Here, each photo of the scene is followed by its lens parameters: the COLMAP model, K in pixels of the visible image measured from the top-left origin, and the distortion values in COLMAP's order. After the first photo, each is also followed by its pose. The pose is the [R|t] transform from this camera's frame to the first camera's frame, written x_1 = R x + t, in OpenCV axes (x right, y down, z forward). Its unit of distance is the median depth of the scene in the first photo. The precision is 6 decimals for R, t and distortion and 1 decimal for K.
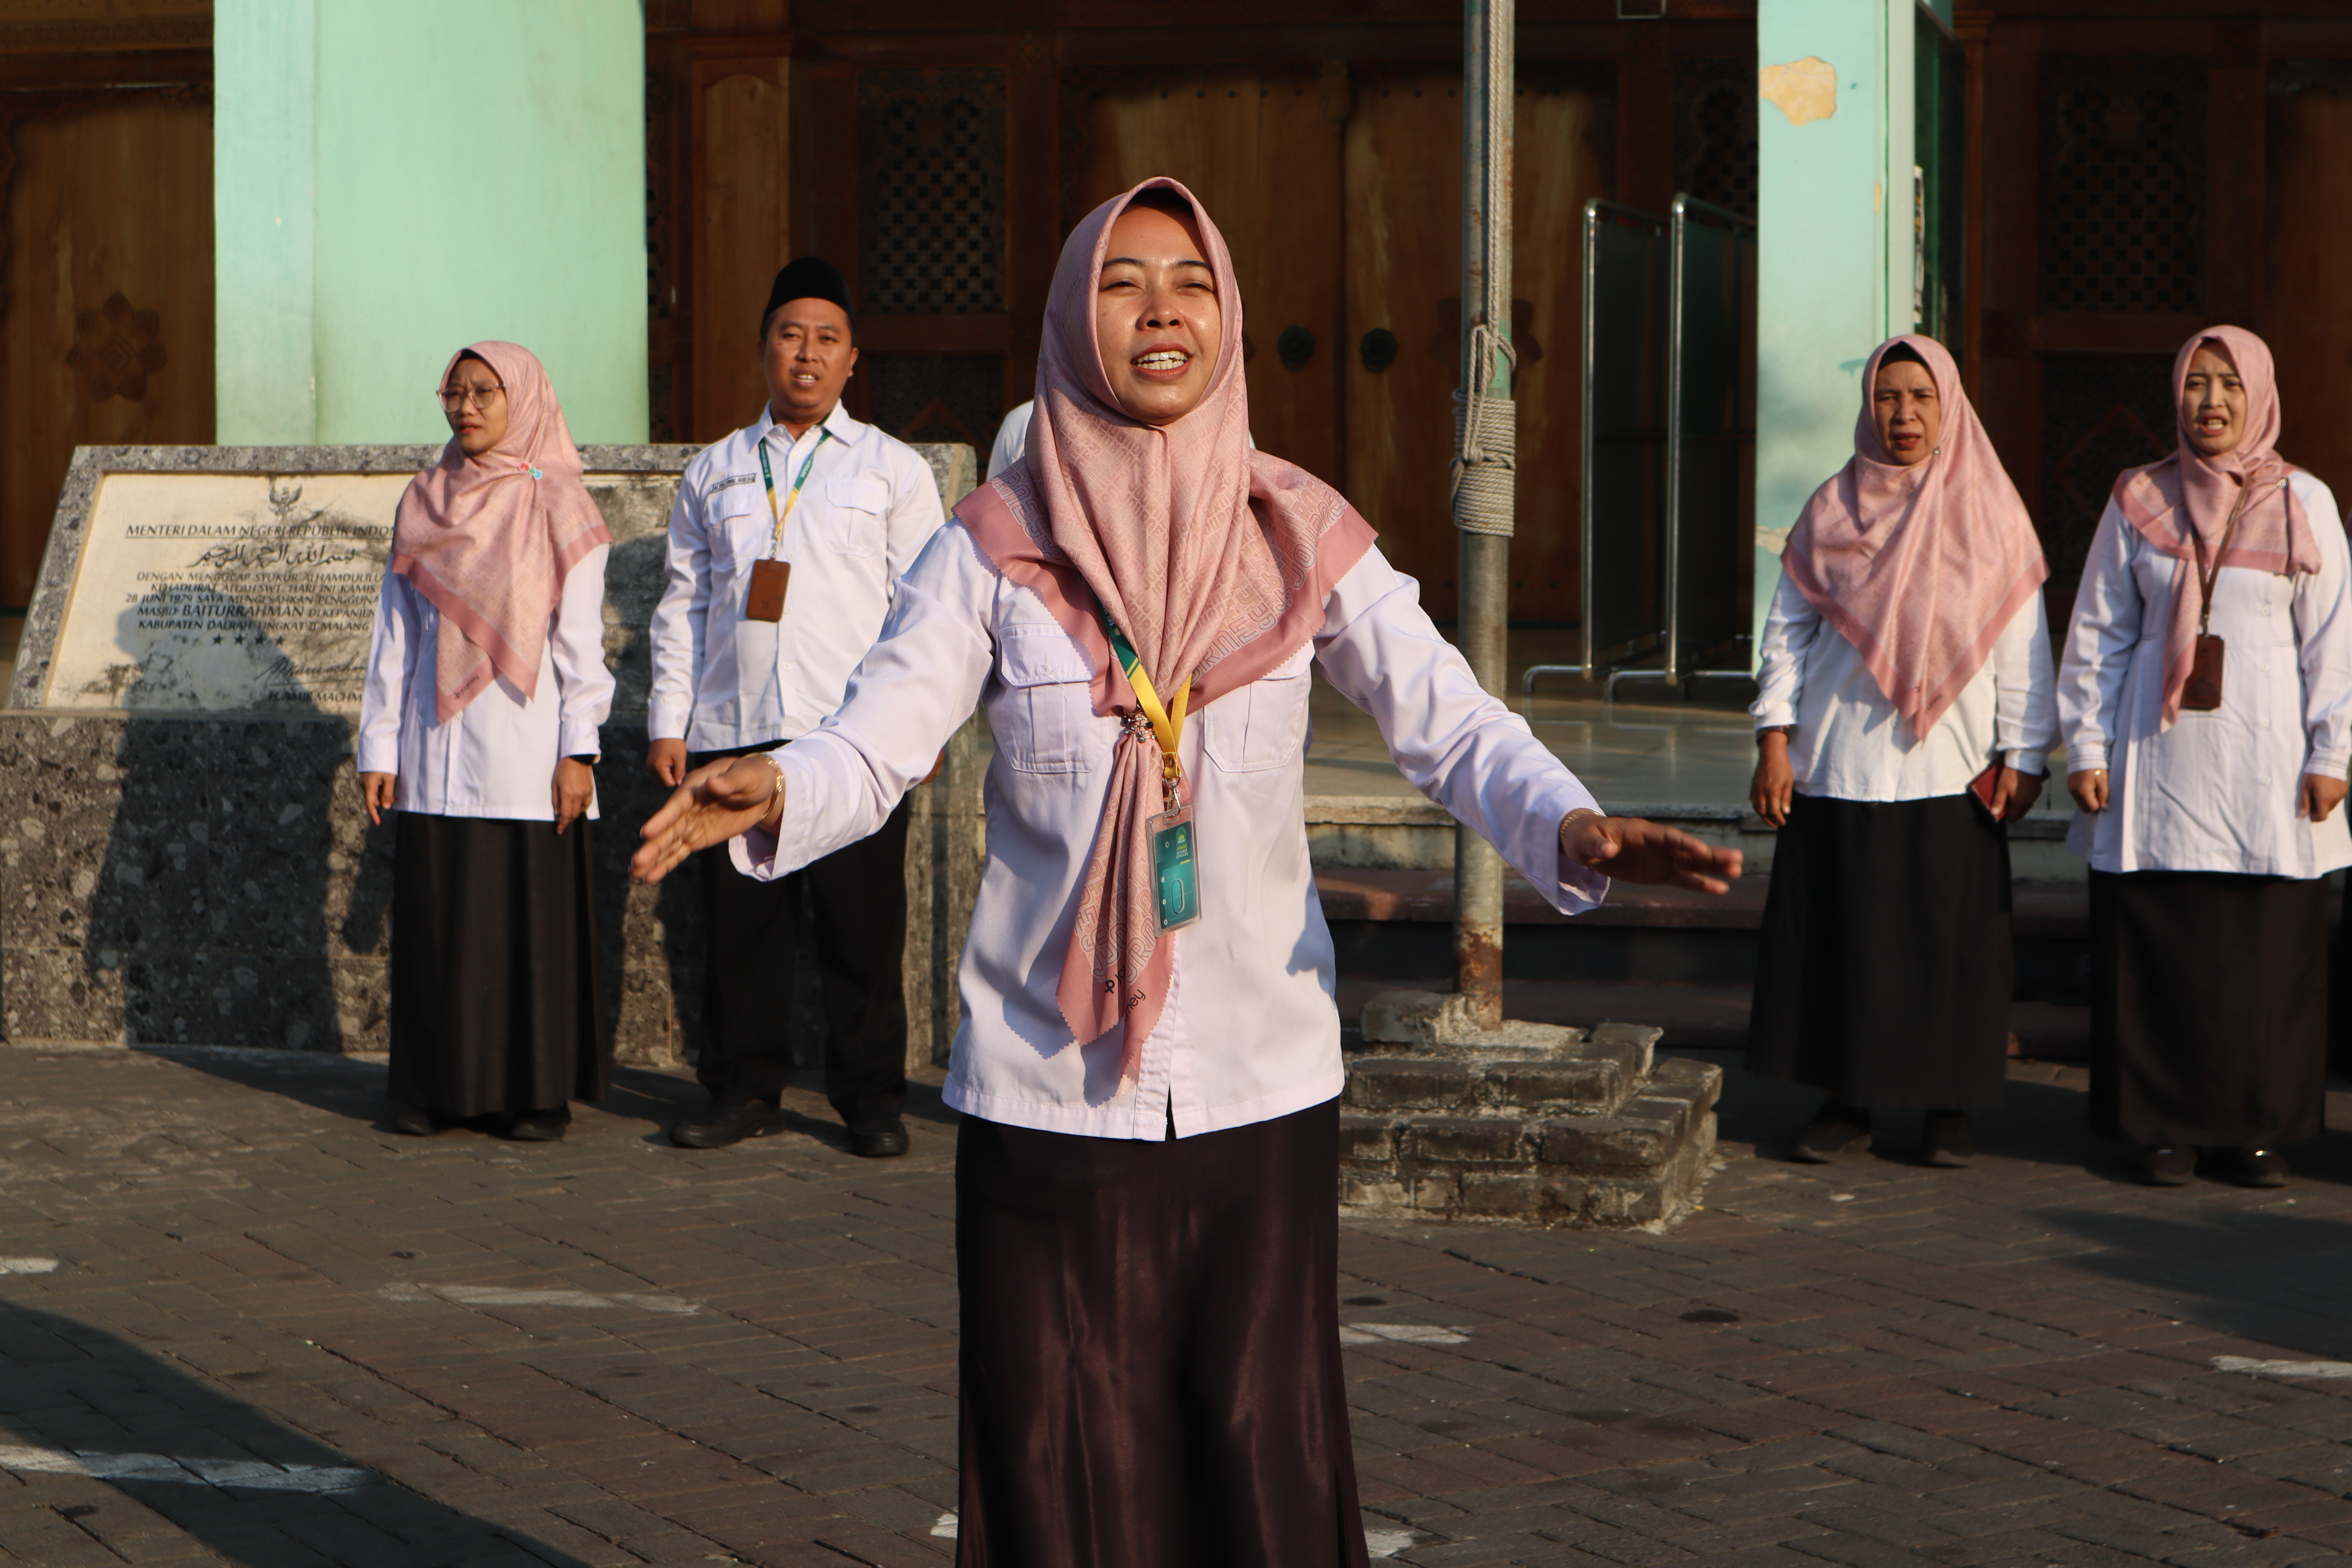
lens RADIAL K [[4602.8, 0, 1176.0], [0, 4602.8, 784.0], [0, 0, 1]] dist [-0.190551, 0.007486]
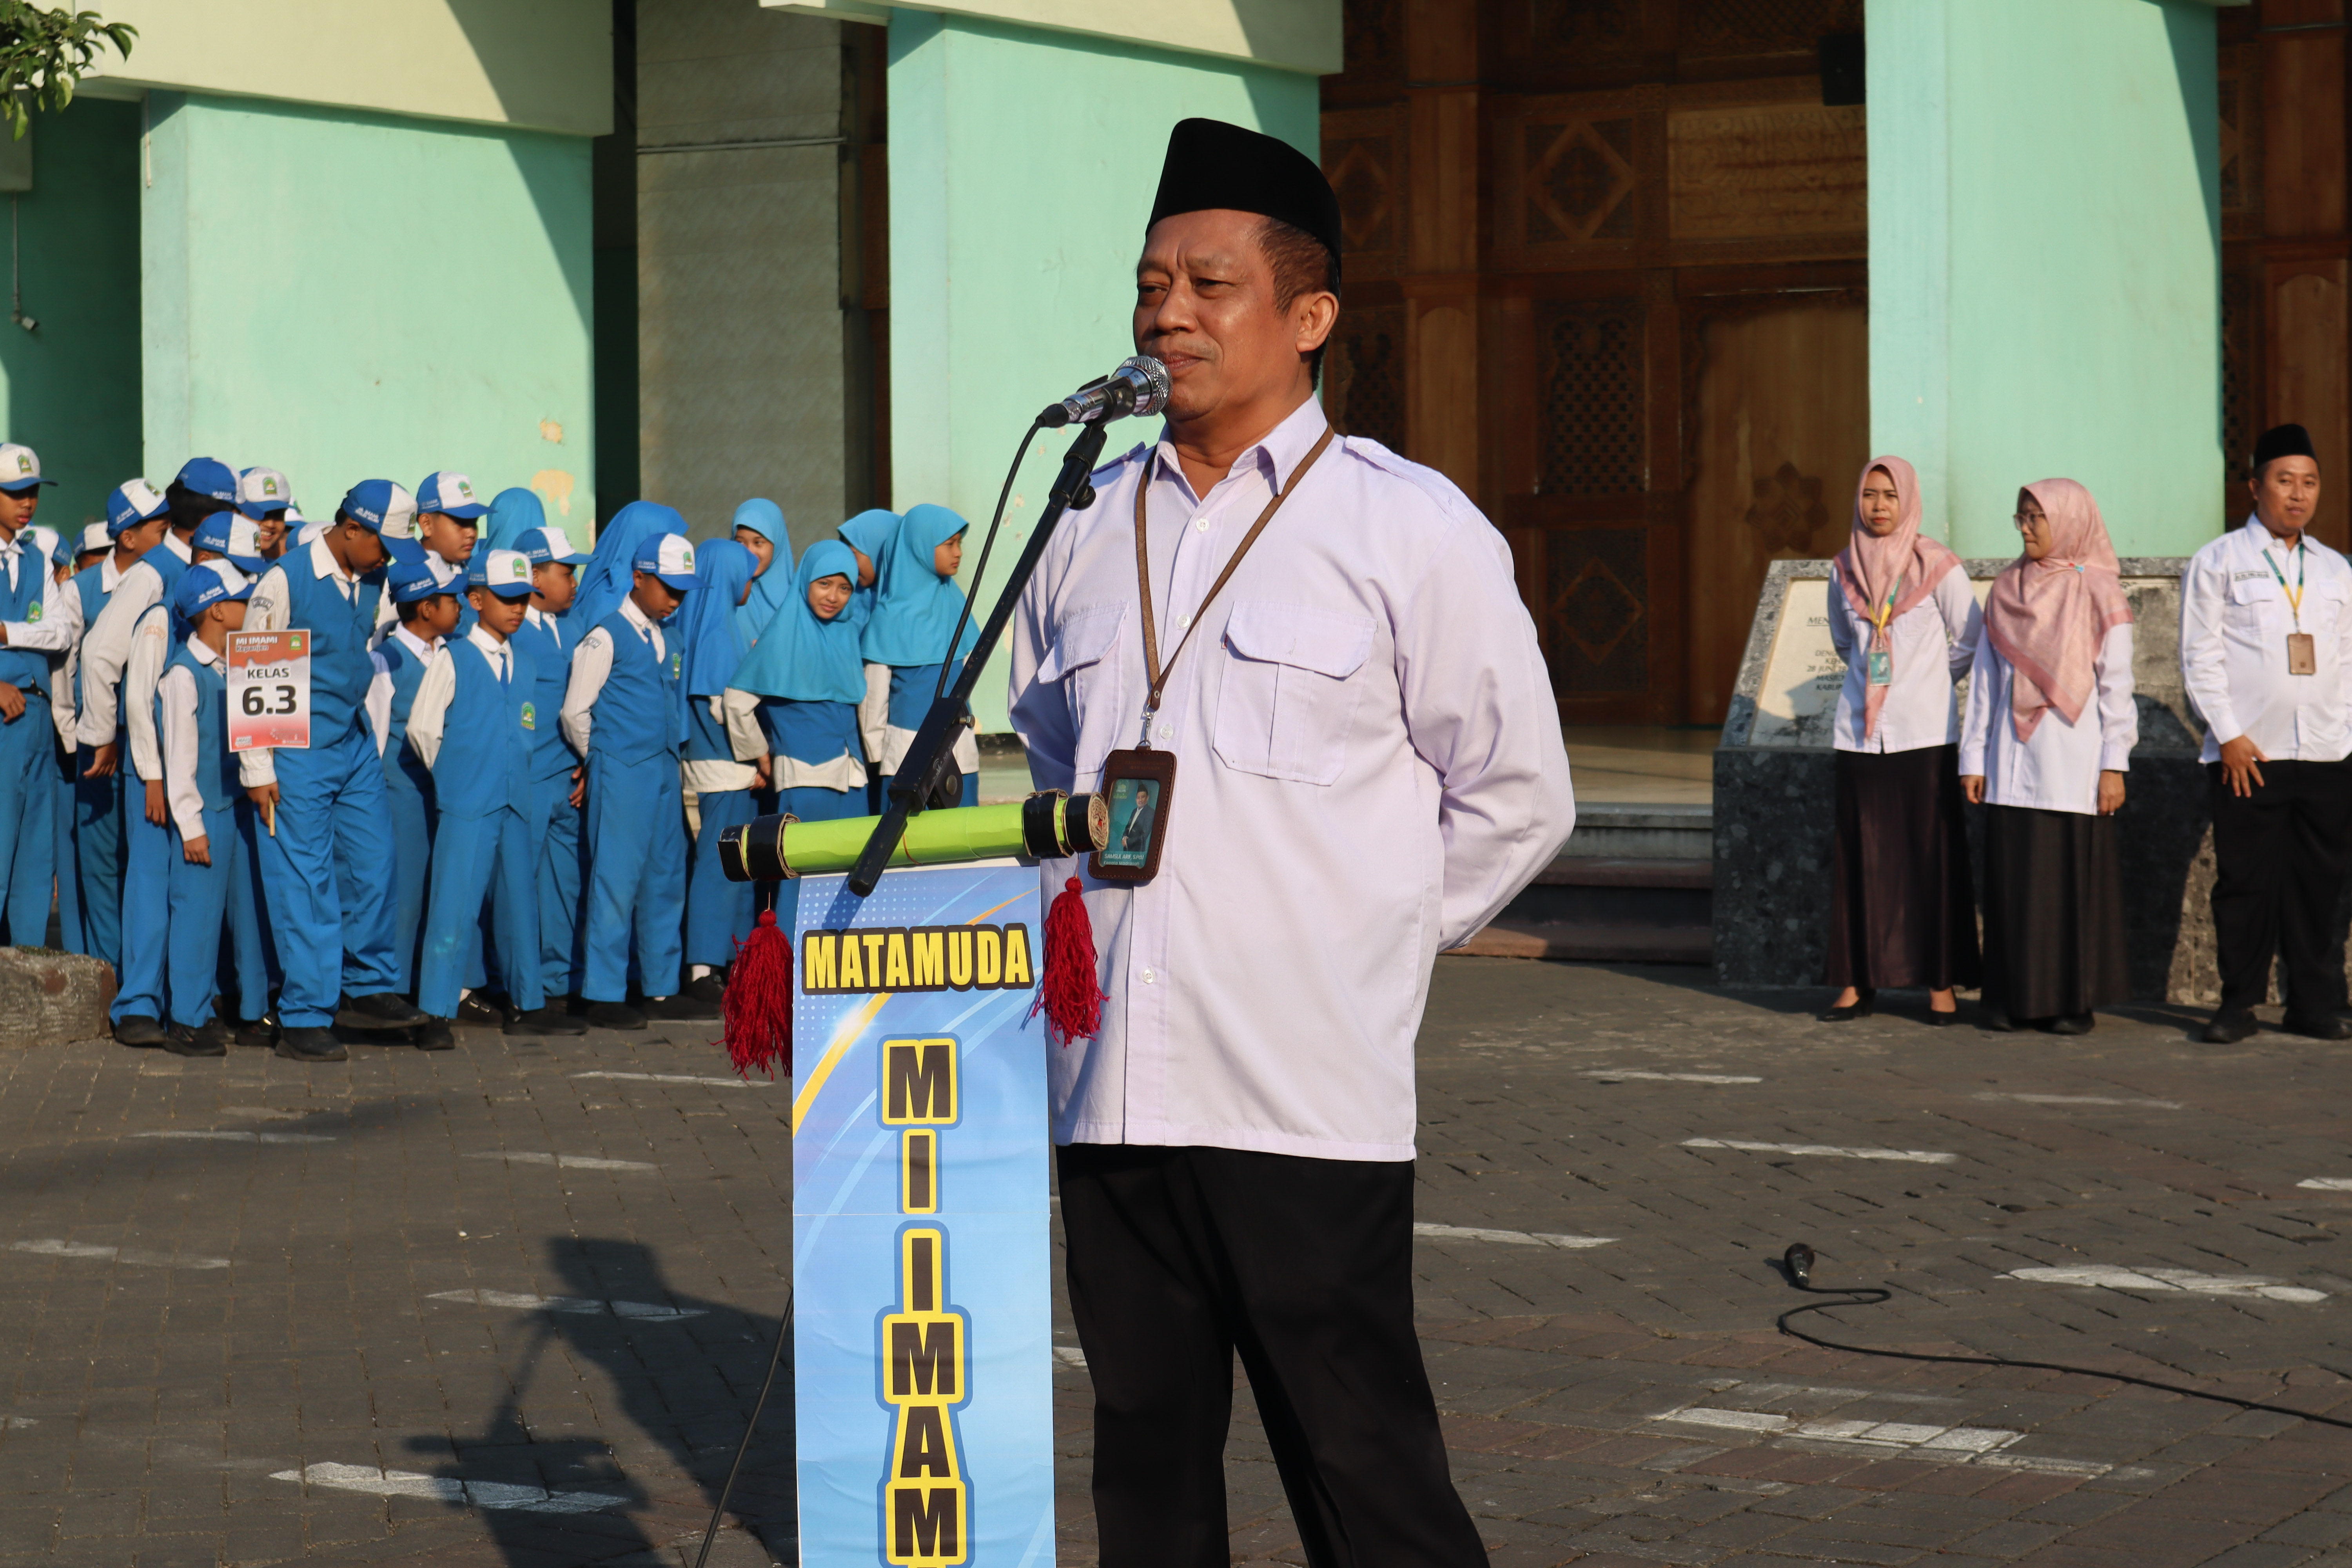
lens RADIAL K [[4601.1, 0, 1176.0], [0, 4601.1, 784.0], [0, 0, 1]] dist [-0.202761, 0.150015]
pose [[0.937276, 0.005341, -0.348548, 0.079025], [-0.019394, 0.999133, -0.036842, 0.050890], [0.348049, 0.041291, 0.936567, -0.387124]]
